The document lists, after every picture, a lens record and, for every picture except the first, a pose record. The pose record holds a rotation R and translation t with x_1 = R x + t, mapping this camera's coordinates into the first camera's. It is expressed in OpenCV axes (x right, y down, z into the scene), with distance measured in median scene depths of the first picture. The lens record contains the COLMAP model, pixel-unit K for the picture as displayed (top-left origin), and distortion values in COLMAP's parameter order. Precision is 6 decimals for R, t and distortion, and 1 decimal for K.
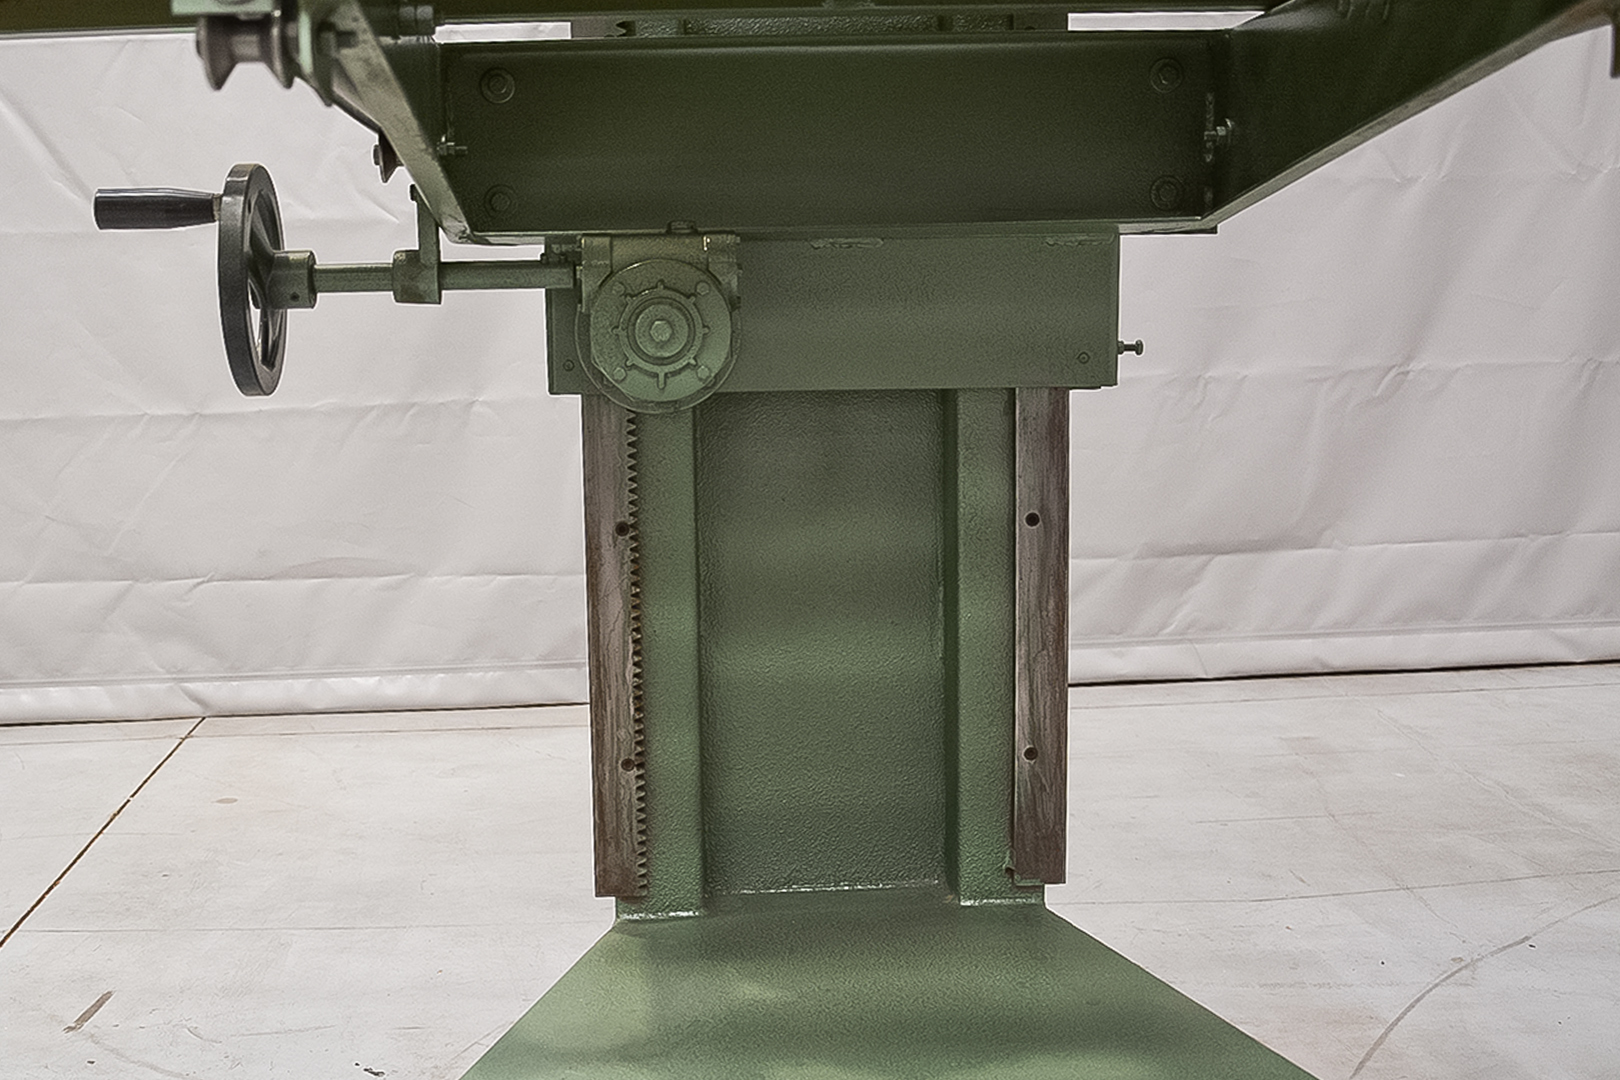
lens RADIAL K [[1825.6, 0, 620.5], [0, 1825.6, 541.2], [0, 0, 1]] dist [-0.081826, 0.052126]
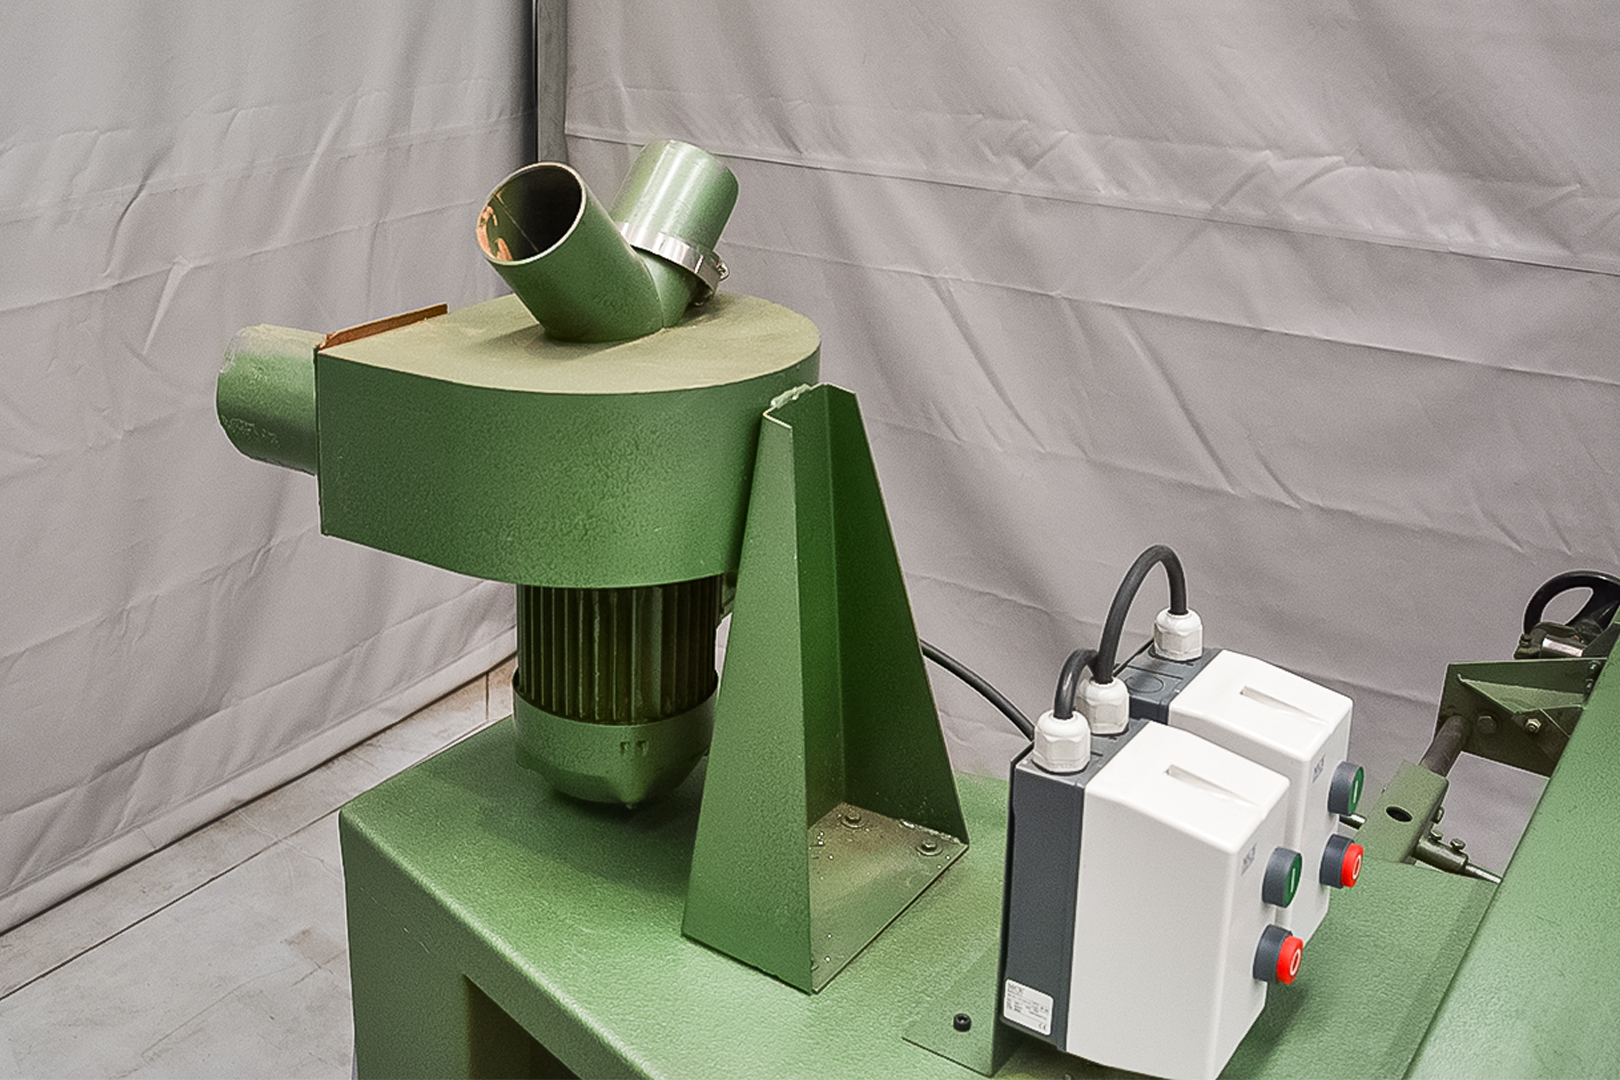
lens RADIAL K [[1674.1, 0, 623.2], [0, 1674.1, 386.1], [0, 0, 1]] dist [-0.145700, 0.102615]
pose [[0.625429, -0.197009, 0.755001, -0.294337], [0.072808, 0.978114, 0.194915, -0.549940], [-0.776877, -0.066936, 0.626085, 0.225973]]
